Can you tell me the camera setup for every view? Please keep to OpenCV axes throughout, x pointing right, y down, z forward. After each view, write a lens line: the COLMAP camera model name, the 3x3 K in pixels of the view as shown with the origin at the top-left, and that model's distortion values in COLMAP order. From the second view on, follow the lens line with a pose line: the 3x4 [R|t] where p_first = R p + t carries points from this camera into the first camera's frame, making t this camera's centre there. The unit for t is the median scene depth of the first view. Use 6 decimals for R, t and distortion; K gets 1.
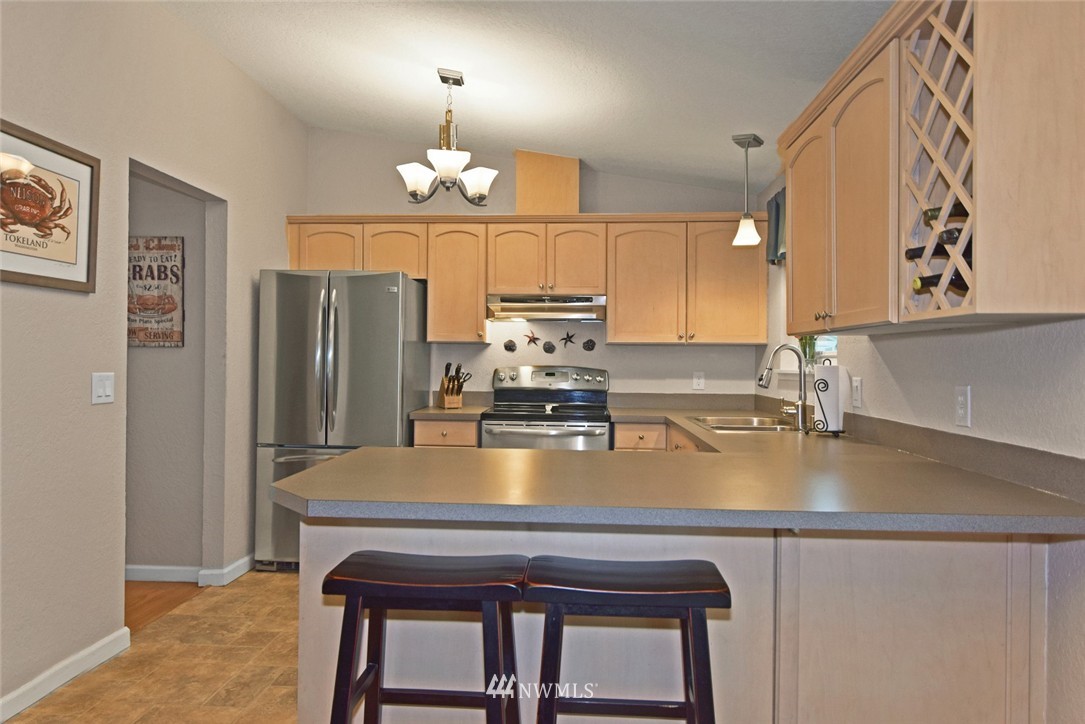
lens RADIAL K [[714.8, 0, 542.5], [0, 714.8, 362.0], [0, 0, 1]] dist [0.009035, 0.001605]
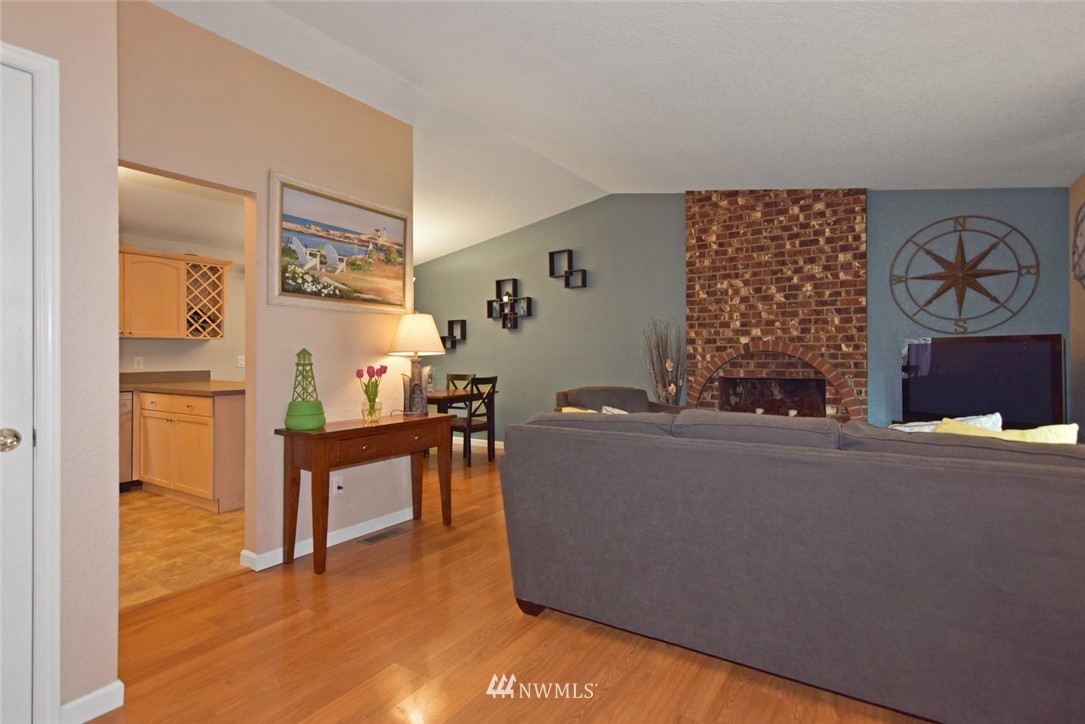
lens RADIAL K [[545.0, 0, 538.8], [0, 545.0, 349.1], [0, 0, 1]] dist [-0.004450, -0.000910]
pose [[-0.872954, -0.000193, 0.487802, -1.197920], [-0.001611, 0.999996, -0.002488, -0.000190], [-0.487799, -0.002958, -0.872951, 1.247958]]
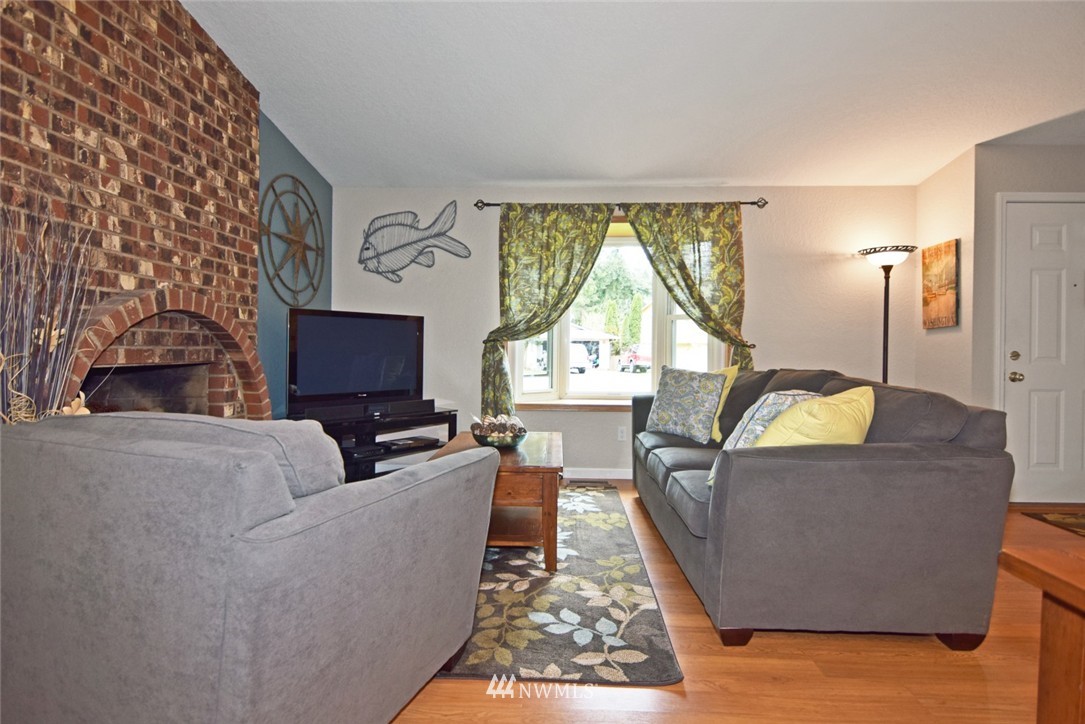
lens RADIAL K [[545.0, 0, 538.8], [0, 545.0, 349.1], [0, 0, 1]] dist [-0.004450, -0.000910]
pose [[0.033967, -0.009040, -0.999382, -0.404547], [-0.012868, 0.999872, -0.009482, 0.045239], [0.999340, 0.013182, 0.033847, 0.301395]]
